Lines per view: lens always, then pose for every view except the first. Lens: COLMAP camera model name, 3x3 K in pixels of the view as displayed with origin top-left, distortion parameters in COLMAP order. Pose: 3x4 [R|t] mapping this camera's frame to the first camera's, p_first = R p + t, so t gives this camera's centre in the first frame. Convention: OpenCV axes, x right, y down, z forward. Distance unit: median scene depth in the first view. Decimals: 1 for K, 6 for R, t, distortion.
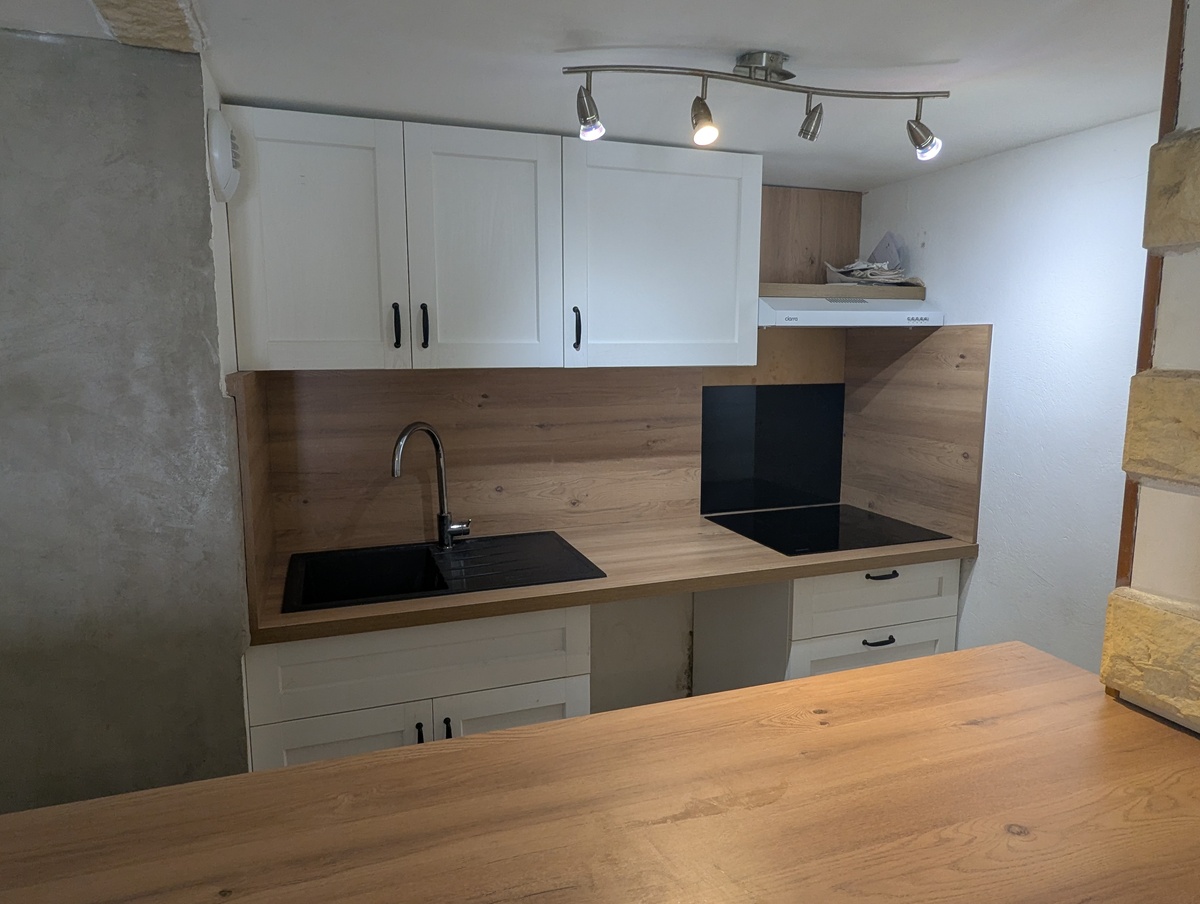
lens RADIAL K [[759.2, 0, 602.1], [0, 759.2, 445.2], [0, 0, 1]] dist [0.000336, -0.002192]
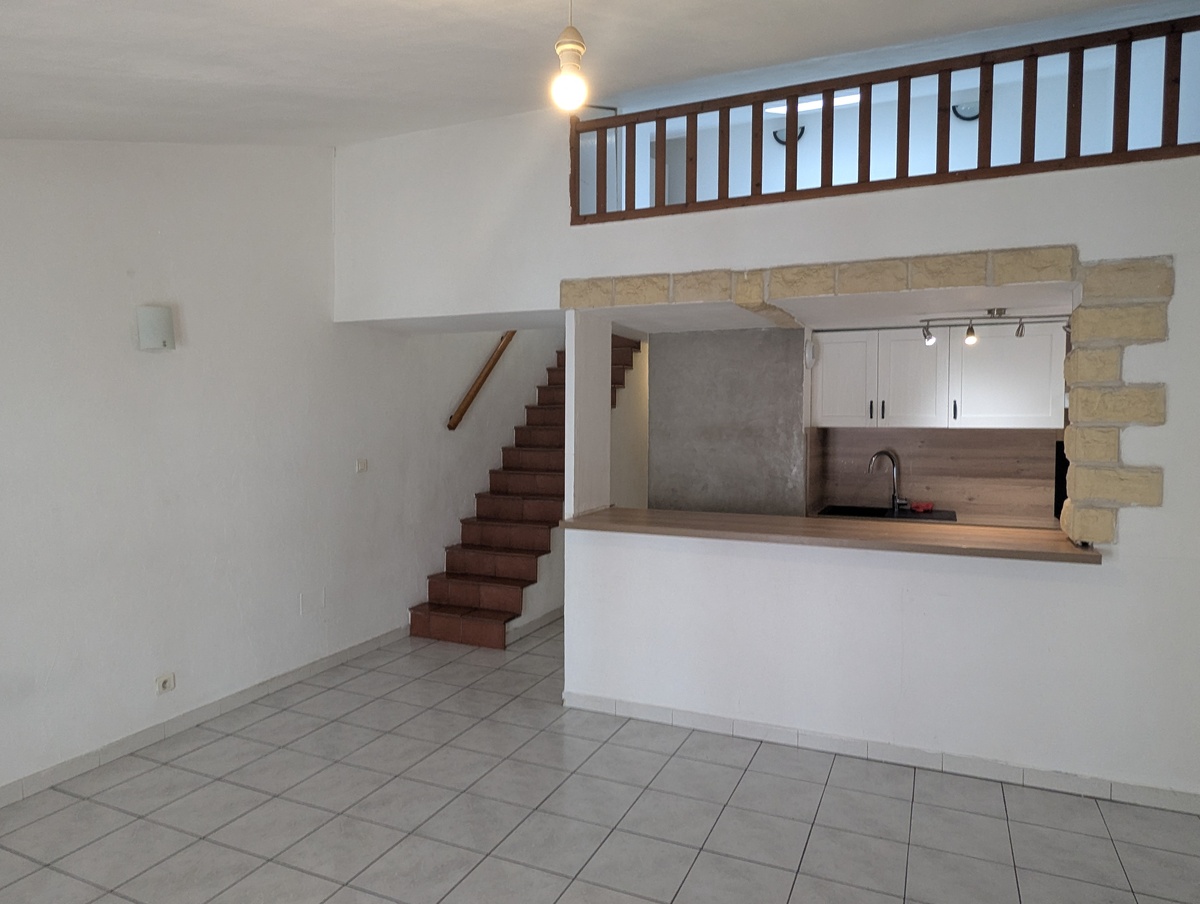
lens RADIAL K [[753.8, 0, 605.7], [0, 753.8, 452.5], [0, 0, 1]] dist [-0.006104, -0.002632]
pose [[0.726529, 0.031006, -0.686436, 0.636905], [-0.092315, 0.994329, -0.052793, 0.153953], [0.680907, 0.101724, 0.725271, -1.094486]]
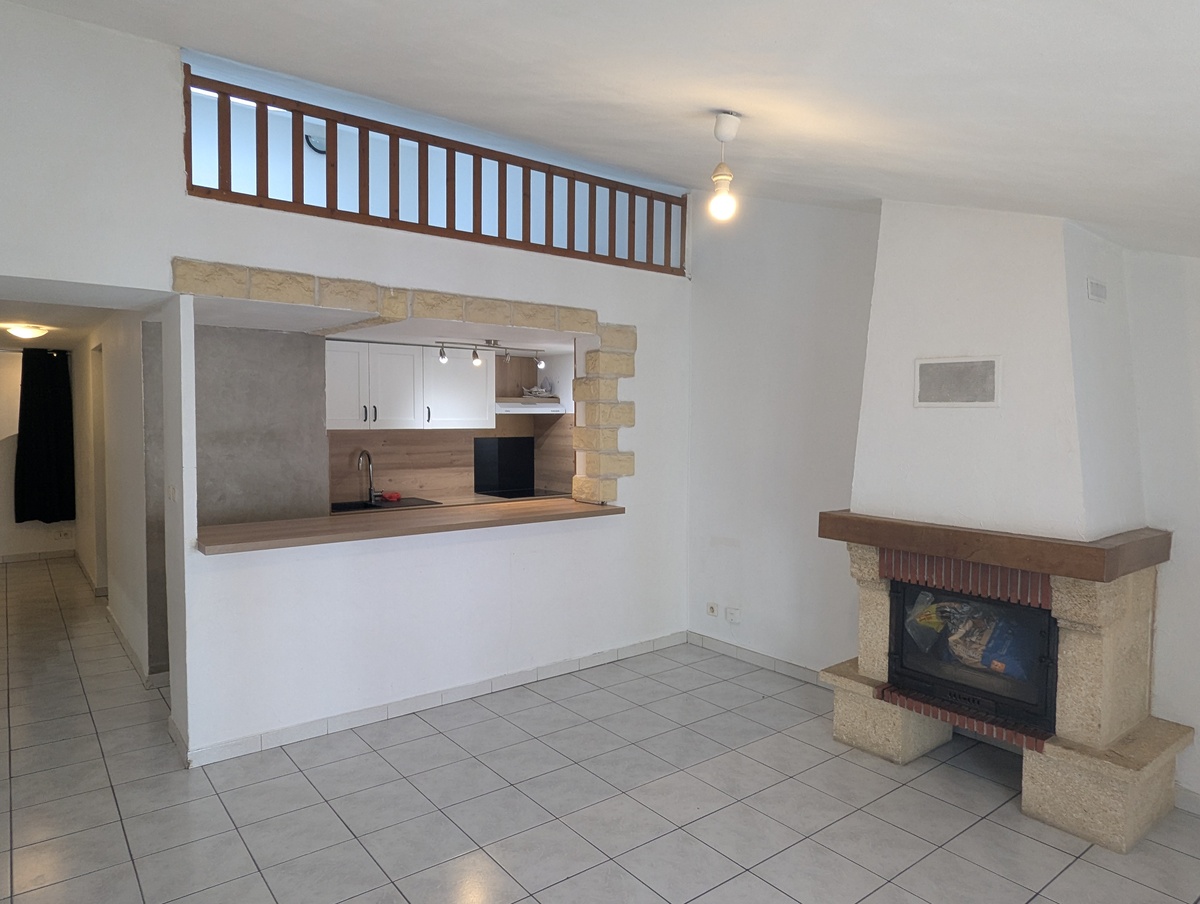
lens RADIAL K [[746.7, 0, 600.7], [0, 746.7, 454.0], [0, 0, 1]] dist [-0.003053, -0.004874]
pose [[0.949073, -0.013071, 0.314784, -0.252668], [0.039765, 0.996118, -0.078531, 0.190894], [-0.312536, 0.087049, 0.945909, -1.476427]]
